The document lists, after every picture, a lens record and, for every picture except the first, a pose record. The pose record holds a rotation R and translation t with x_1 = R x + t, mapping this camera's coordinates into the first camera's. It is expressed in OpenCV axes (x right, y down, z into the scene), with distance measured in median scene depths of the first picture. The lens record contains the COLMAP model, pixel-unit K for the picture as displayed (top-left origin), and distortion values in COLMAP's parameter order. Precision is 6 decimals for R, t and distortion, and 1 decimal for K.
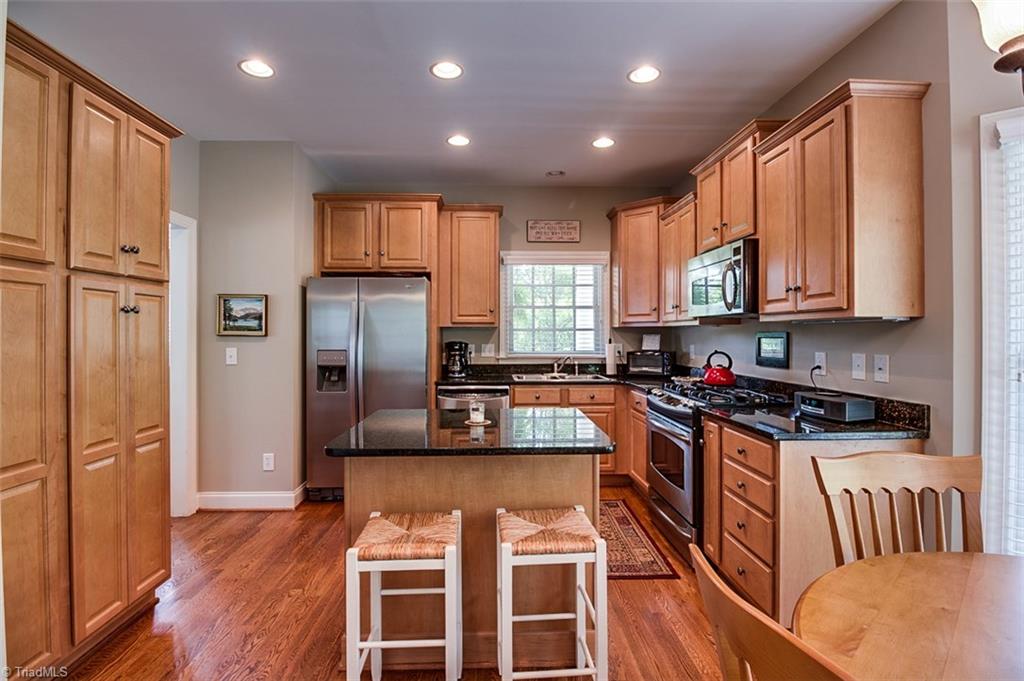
lens RADIAL K [[468.8, 0, 504.8], [0, 468.8, 334.8], [0, 0, 1]] dist [-0.004419, -0.003284]
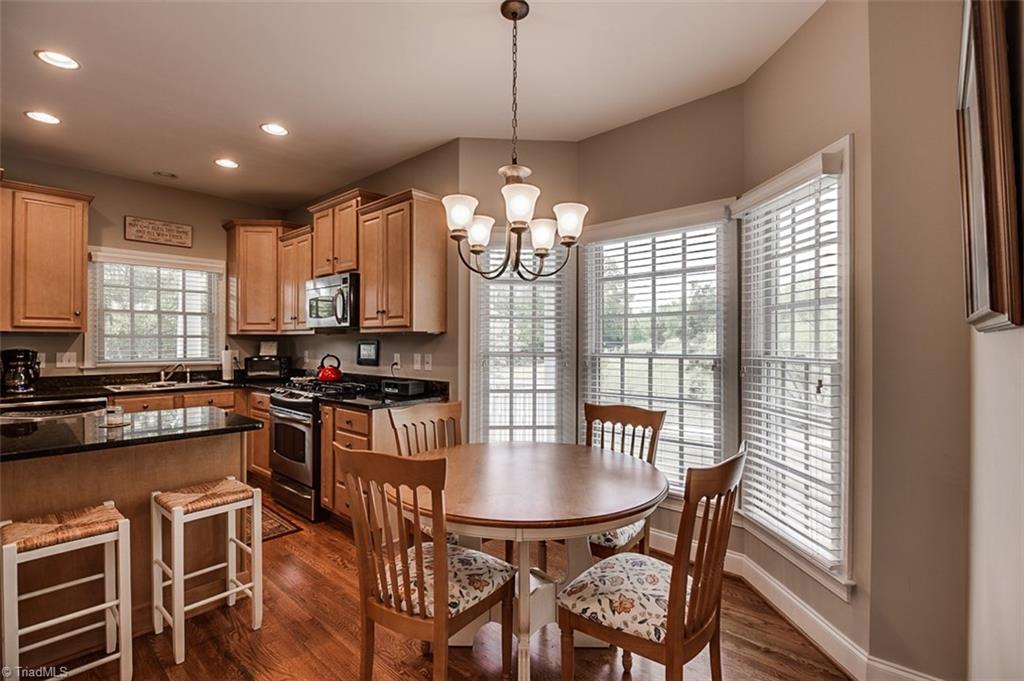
lens RADIAL K [[468.8, 0, 505.8], [0, 468.8, 336.9], [0, 0, 1]] dist [-0.004419, -0.003284]
pose [[0.691895, 0.010181, 0.721926, -0.154386], [-0.002142, 0.999925, -0.012049, 0.000462], [-0.721995, 0.006790, 0.691865, -0.265832]]
